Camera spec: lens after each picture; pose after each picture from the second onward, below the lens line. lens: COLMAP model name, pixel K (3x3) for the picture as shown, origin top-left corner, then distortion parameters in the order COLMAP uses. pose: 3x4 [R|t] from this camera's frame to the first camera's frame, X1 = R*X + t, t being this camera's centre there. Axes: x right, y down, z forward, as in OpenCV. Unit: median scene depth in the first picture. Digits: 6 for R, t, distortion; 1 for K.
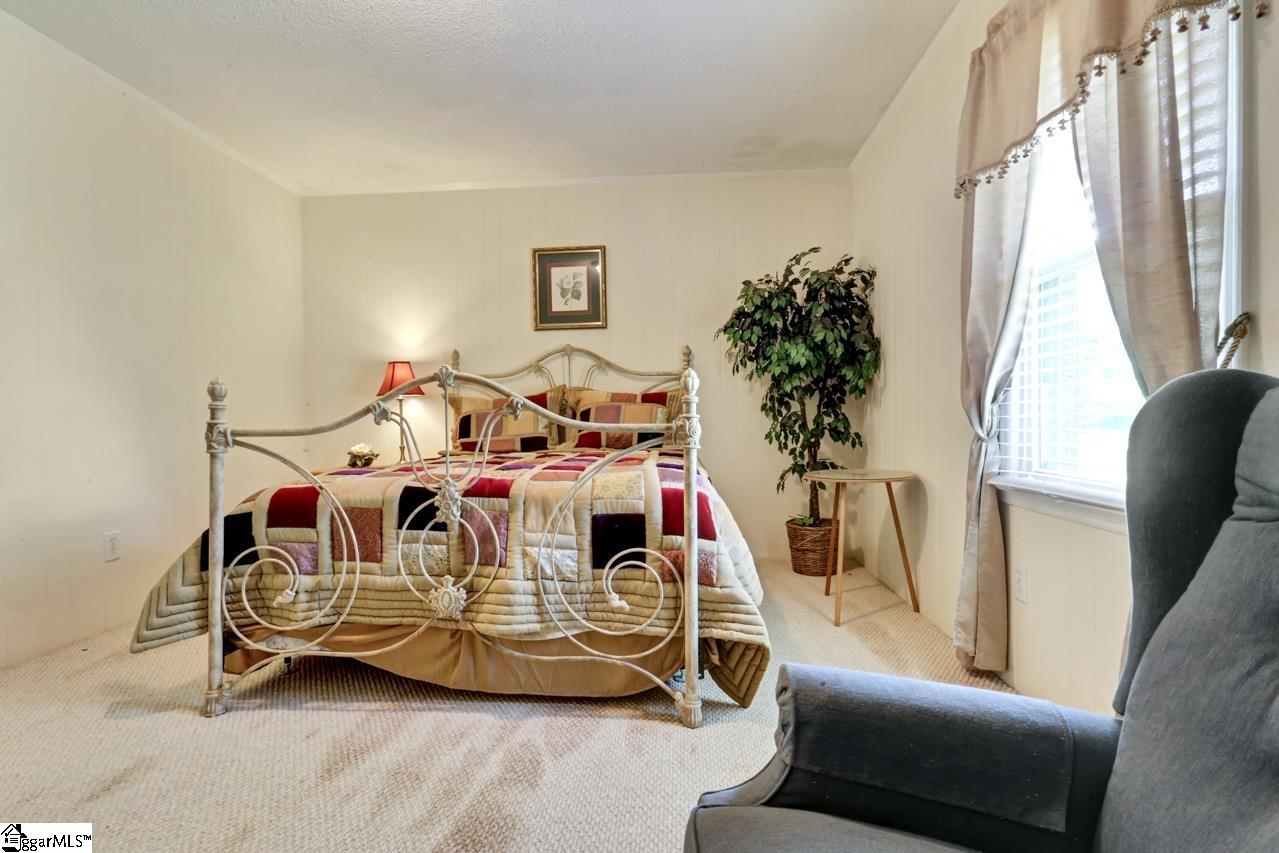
lens RADIAL K [[645.2, 0, 638.5], [0, 645.2, 423.3], [0, 0, 1]] dist [-0.002273, -0.000131]
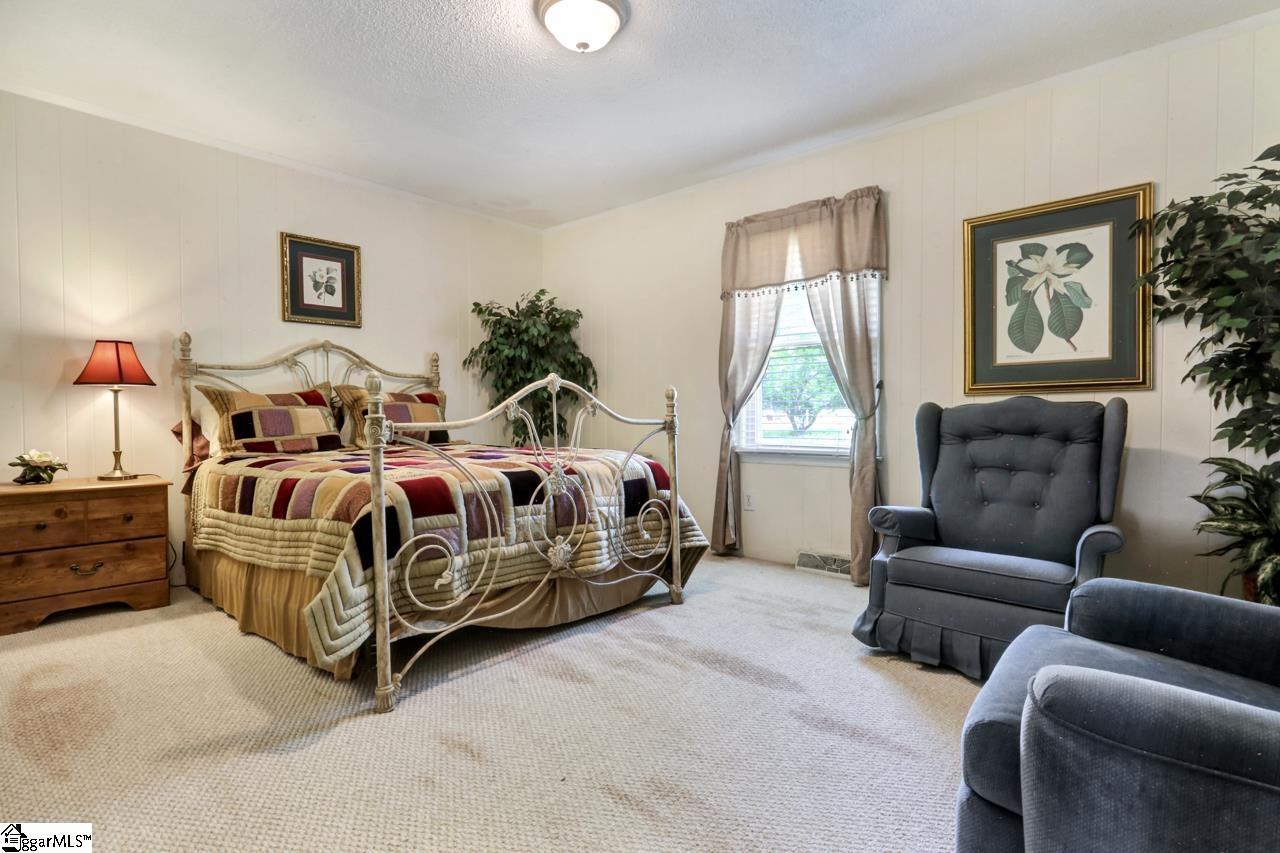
lens RADIAL K [[645.8, 0, 633.7], [0, 645.8, 424.7], [0, 0, 1]] dist [-0.002273, -0.000131]
pose [[0.603879, -0.002257, 0.797073, -1.214679], [0.003792, 0.999993, -0.000041, 0.012472], [-0.797067, 0.003047, 0.603883, 0.091652]]
